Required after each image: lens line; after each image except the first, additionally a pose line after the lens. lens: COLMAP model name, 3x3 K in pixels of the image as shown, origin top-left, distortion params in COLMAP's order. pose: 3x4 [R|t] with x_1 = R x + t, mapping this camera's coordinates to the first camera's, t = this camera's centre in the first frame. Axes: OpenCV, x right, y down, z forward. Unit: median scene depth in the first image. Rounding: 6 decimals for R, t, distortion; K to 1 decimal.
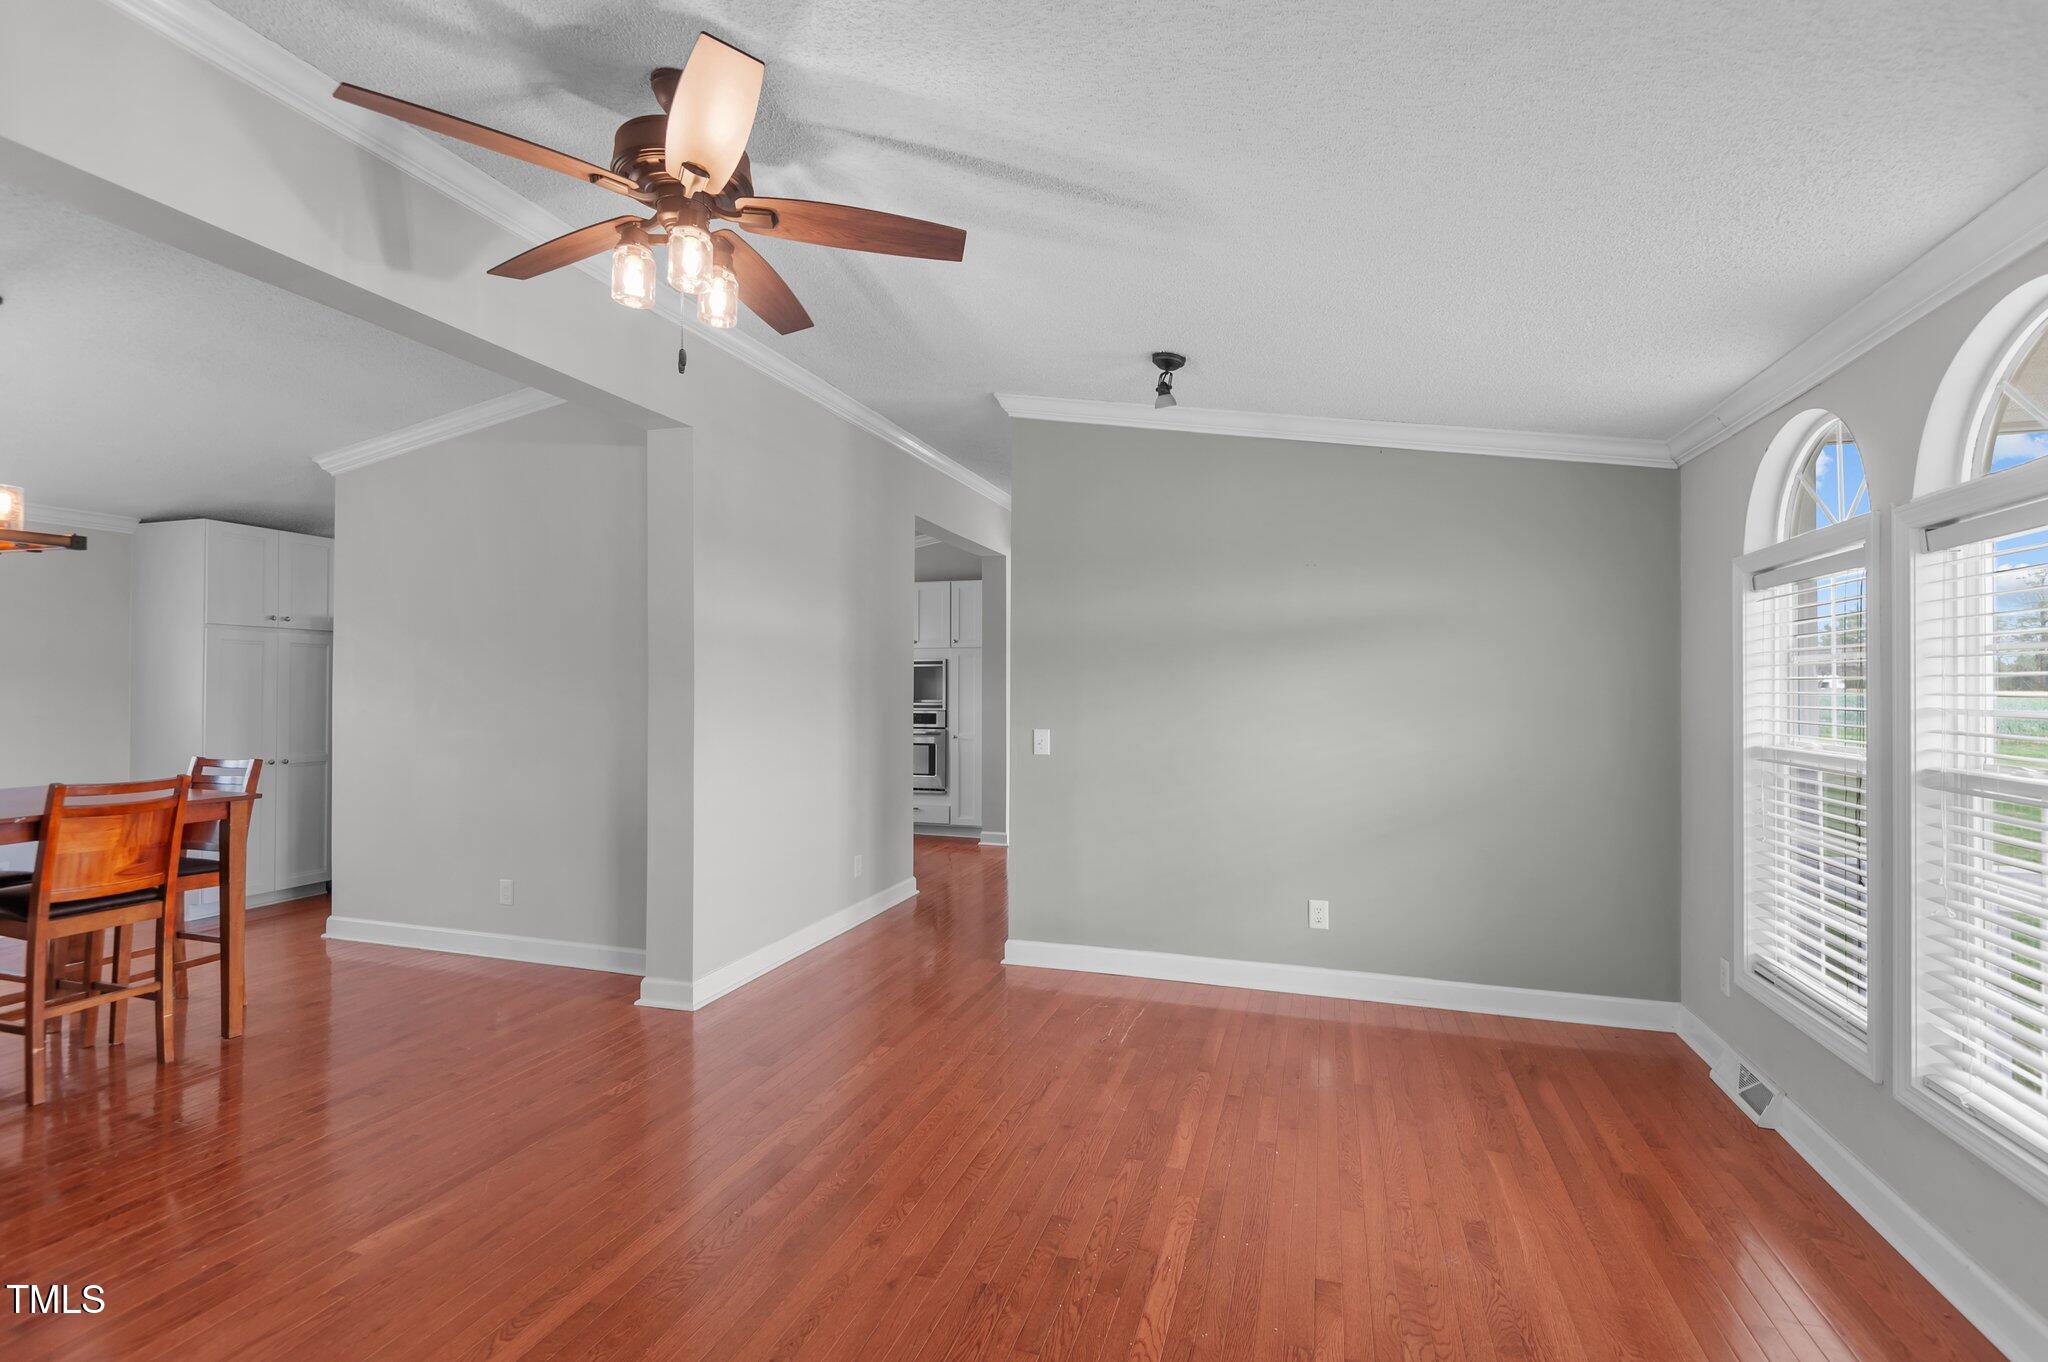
lens RADIAL K [[941.2, 0, 1012.1], [0, 941.2, 679.9], [0, 0, 1]] dist [0.018866, -0.012363]
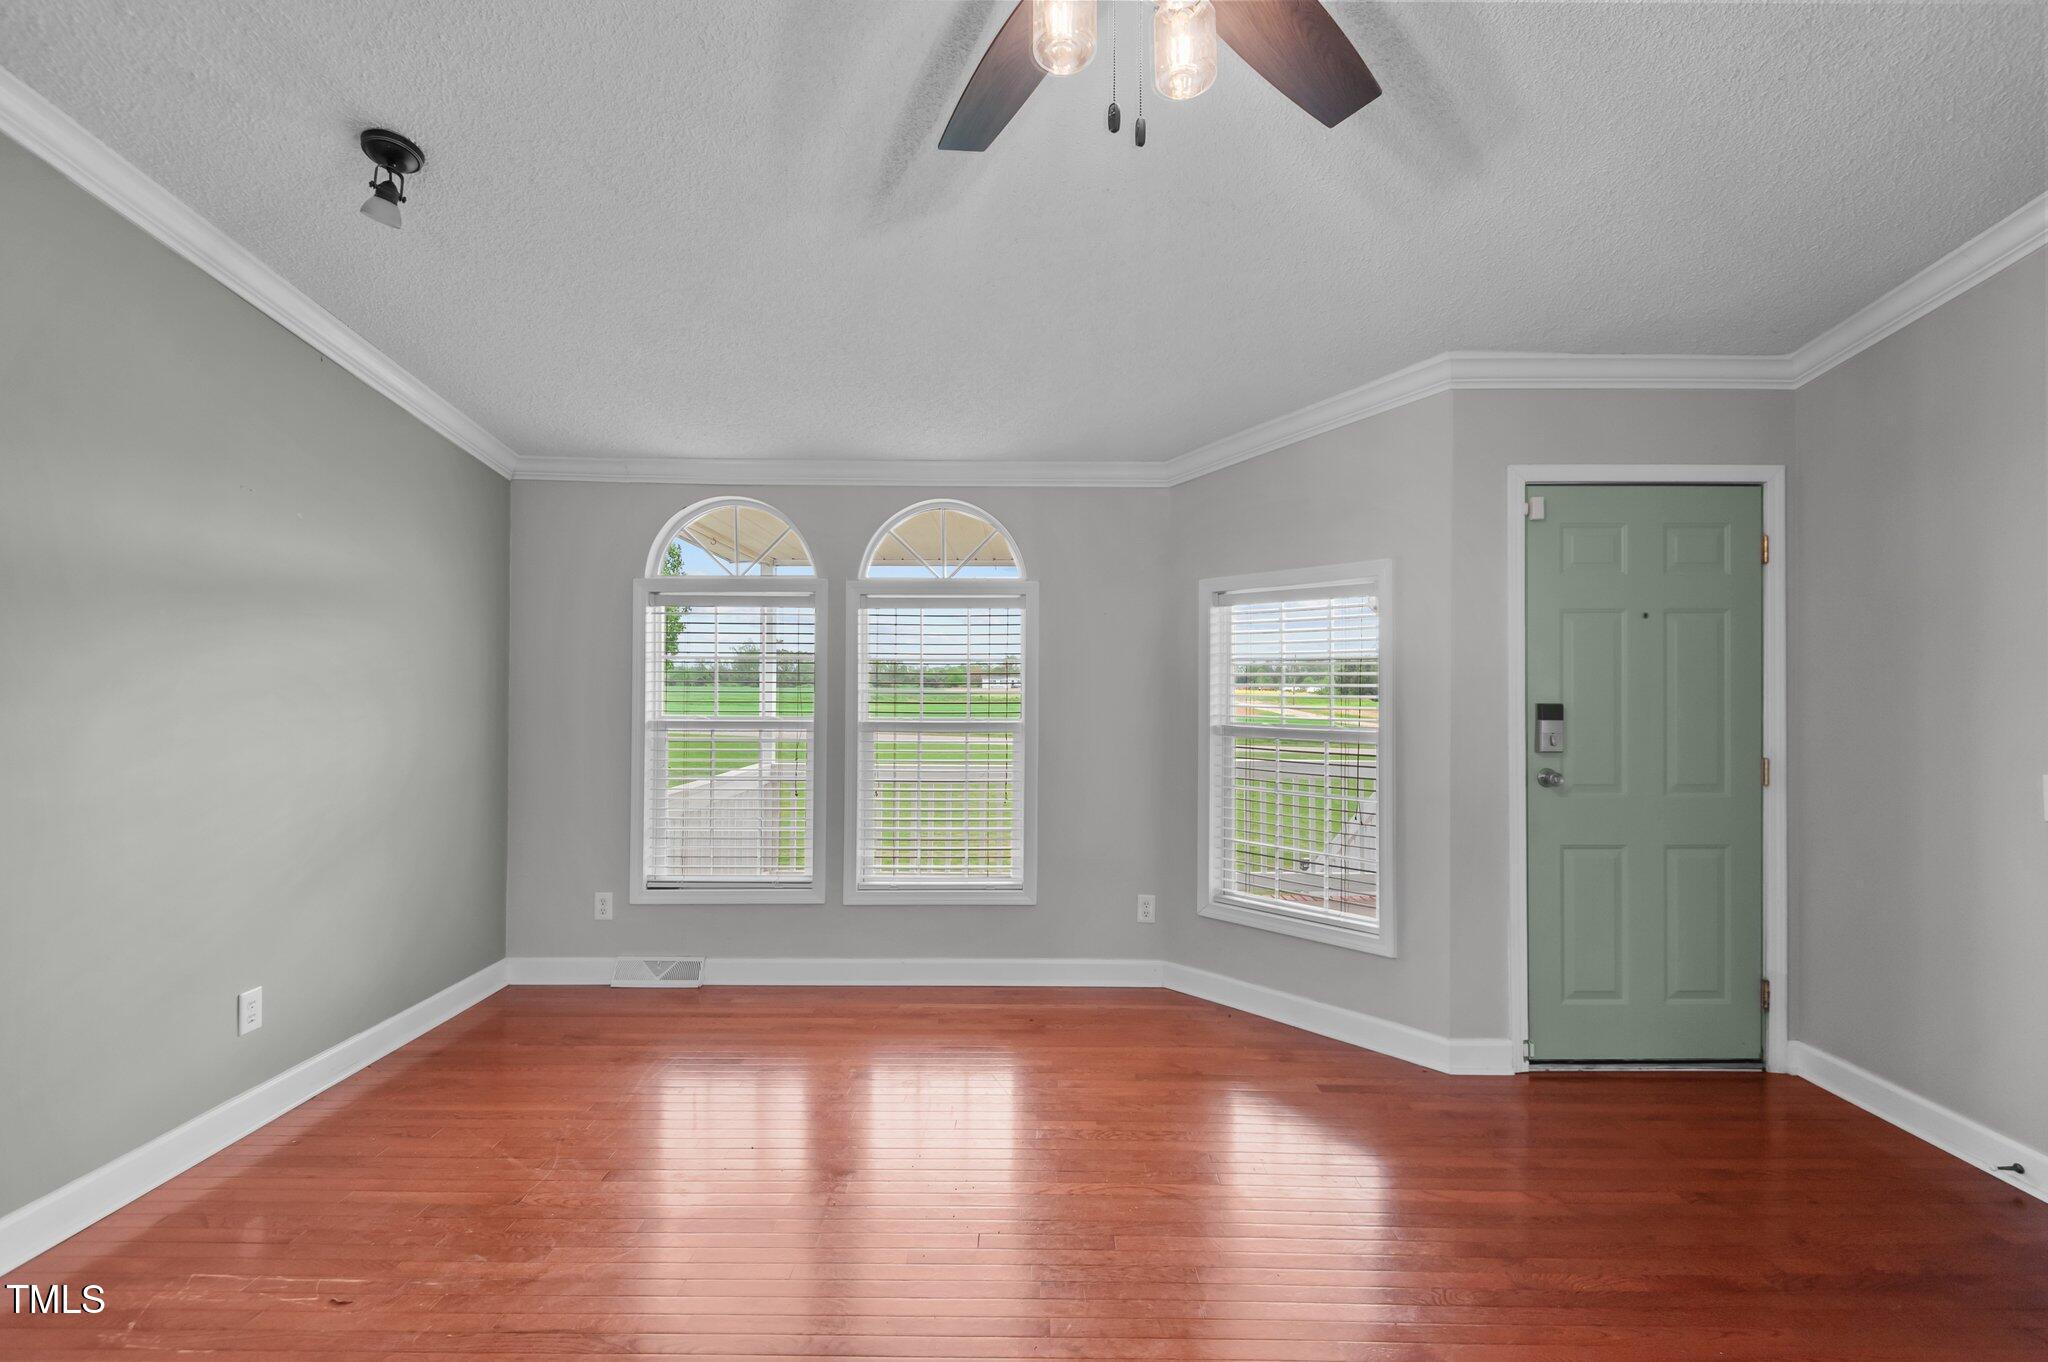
lens RADIAL K [[941.2, 0, 1024.4], [0, 941.2, 682.2], [0, 0, 1]] dist [0.018866, -0.012363]
pose [[-0.296292, -0.008131, 0.955063, -0.555657], [-0.013314, 0.999902, 0.004382, 0.004571], [-0.955005, -0.011418, -0.296371, 0.773858]]
